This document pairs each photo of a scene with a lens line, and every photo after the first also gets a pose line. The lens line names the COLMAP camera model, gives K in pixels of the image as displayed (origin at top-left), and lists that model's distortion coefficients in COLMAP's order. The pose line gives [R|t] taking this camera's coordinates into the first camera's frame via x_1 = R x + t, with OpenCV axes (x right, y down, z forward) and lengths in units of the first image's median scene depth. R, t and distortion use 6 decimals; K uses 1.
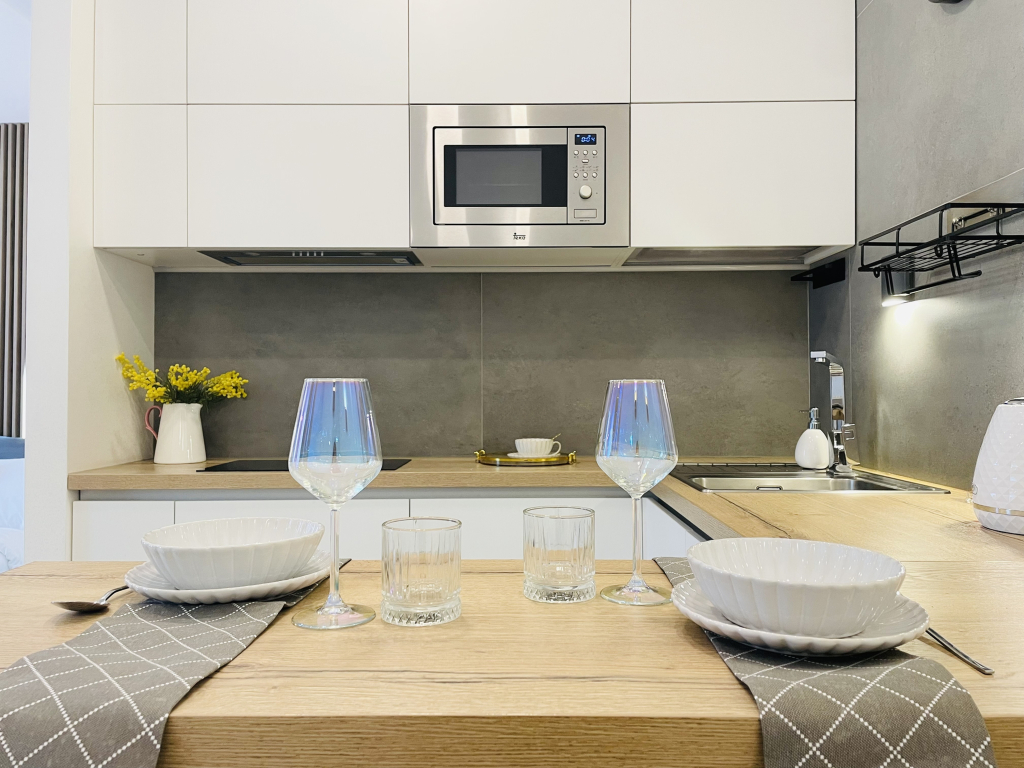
lens RADIAL K [[708.1, 0, 512.0], [0, 708.1, 384.0], [0, 0, 1]] dist [0.075914, -0.131634]
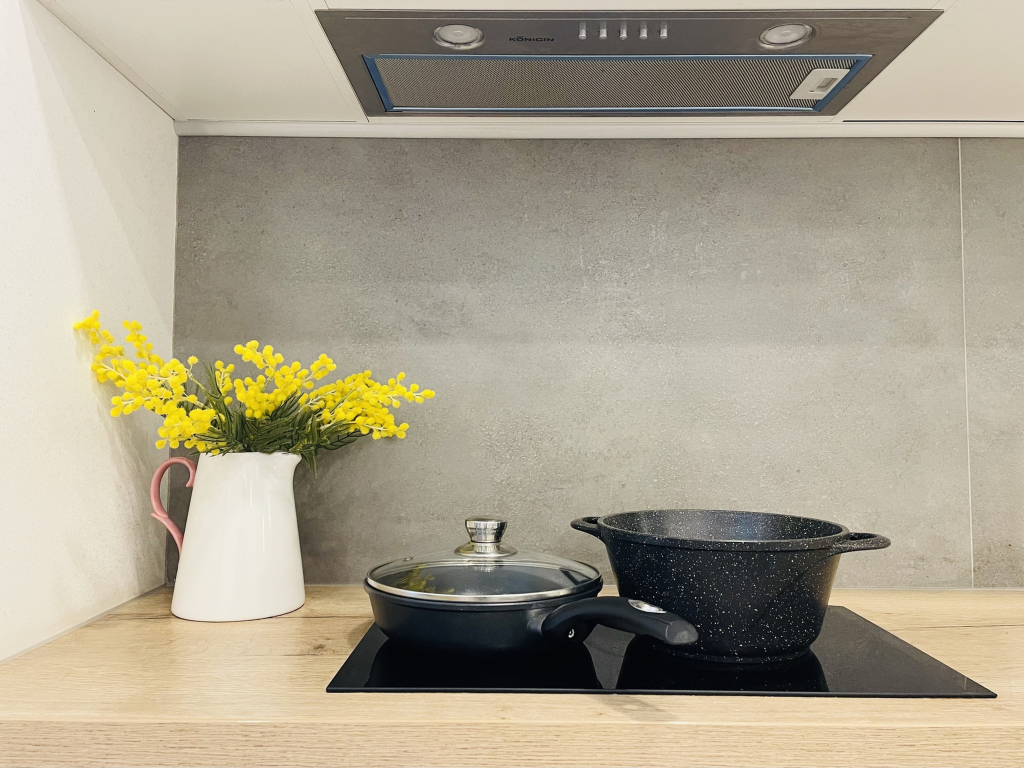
lens RADIAL K [[759.9, 0, 512.0], [0, 759.9, 384.0], [0, 0, 1]] dist [0.077856, -0.111146]
pose [[0.999905, 0.007115, -0.011768, -0.320750], [-0.007567, 0.999217, -0.038842, 0.005749], [0.011482, 0.038927, 0.999176, 0.600500]]
